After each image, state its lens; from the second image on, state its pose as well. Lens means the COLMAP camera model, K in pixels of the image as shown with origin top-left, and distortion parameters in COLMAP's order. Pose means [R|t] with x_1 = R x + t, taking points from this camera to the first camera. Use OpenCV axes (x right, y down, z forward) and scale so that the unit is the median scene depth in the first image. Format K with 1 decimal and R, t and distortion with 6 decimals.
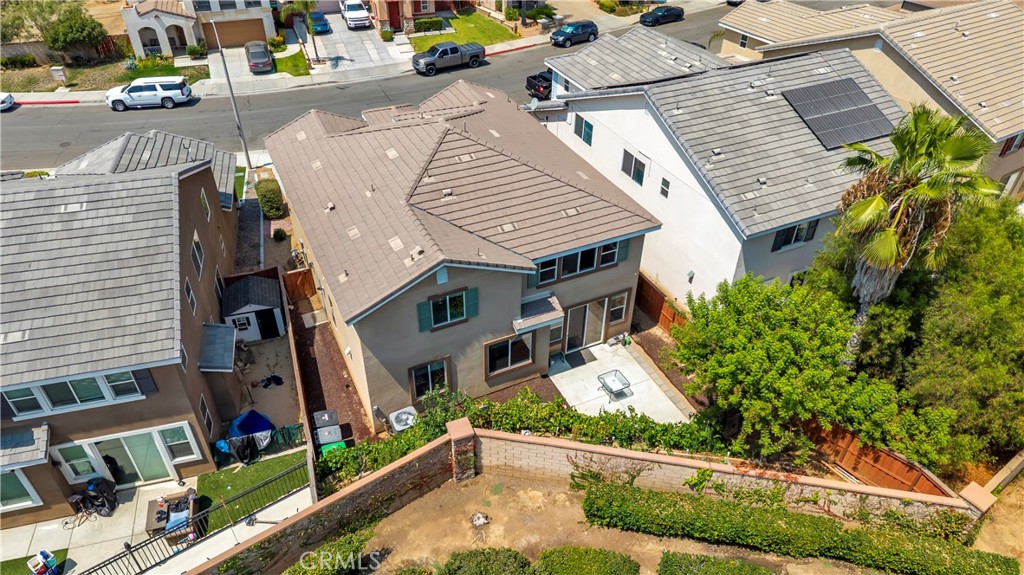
lens RADIAL K [[679.0, 0, 512.0], [0, 679.0, 287.5], [0, 0, 1]] dist [0.048720, -0.053231]
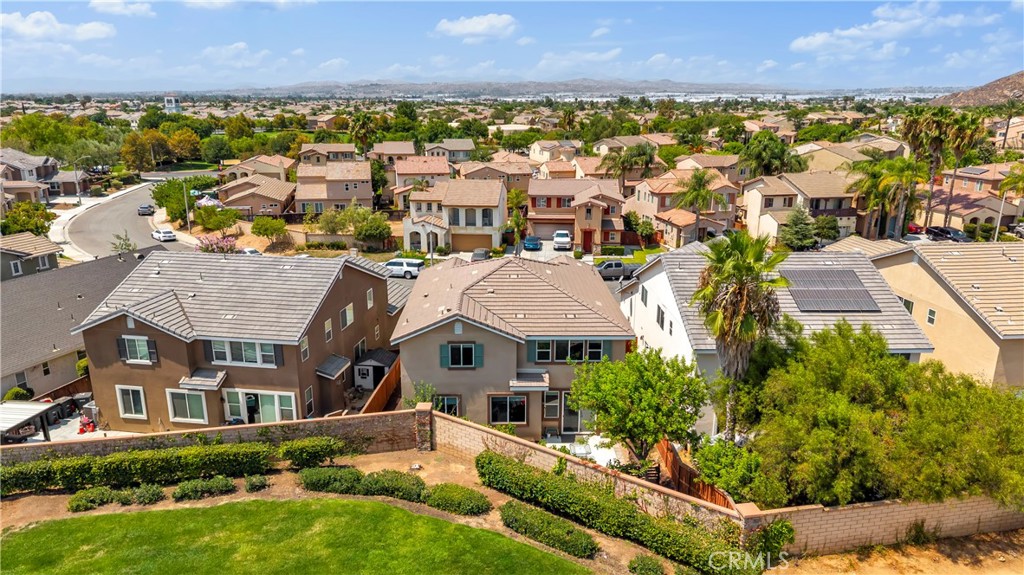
lens RADIAL K [[674.4, 0, 514.3], [0, 674.4, 285.7], [0, 0, 1]] dist [0.085384, -0.100079]
pose [[0.912526, 0.102722, -0.395910, 0.265896], [-0.244338, 0.913162, -0.326243, 0.158767], [0.328017, 0.394441, 0.858383, -0.133365]]
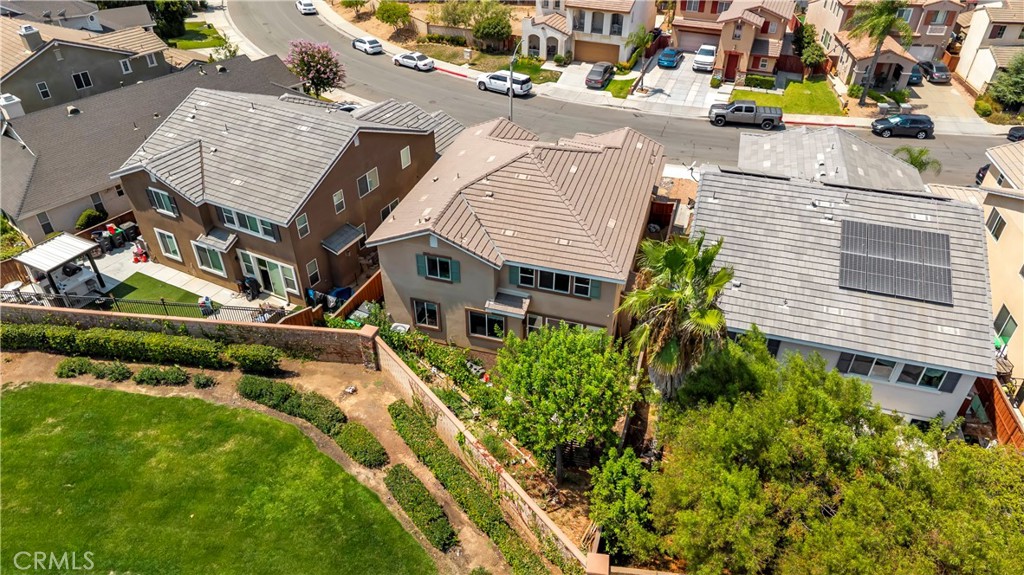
lens RADIAL K [[679.0, 0, 512.0], [0, 679.0, 287.5], [0, 0, 1]] dist [0.048720, -0.053231]
pose [[0.740909, 0.392306, -0.545115, 0.363746], [-0.407621, 0.907742, 0.099249, -0.060219], [0.533759, 0.148665, 0.832466, -0.033717]]
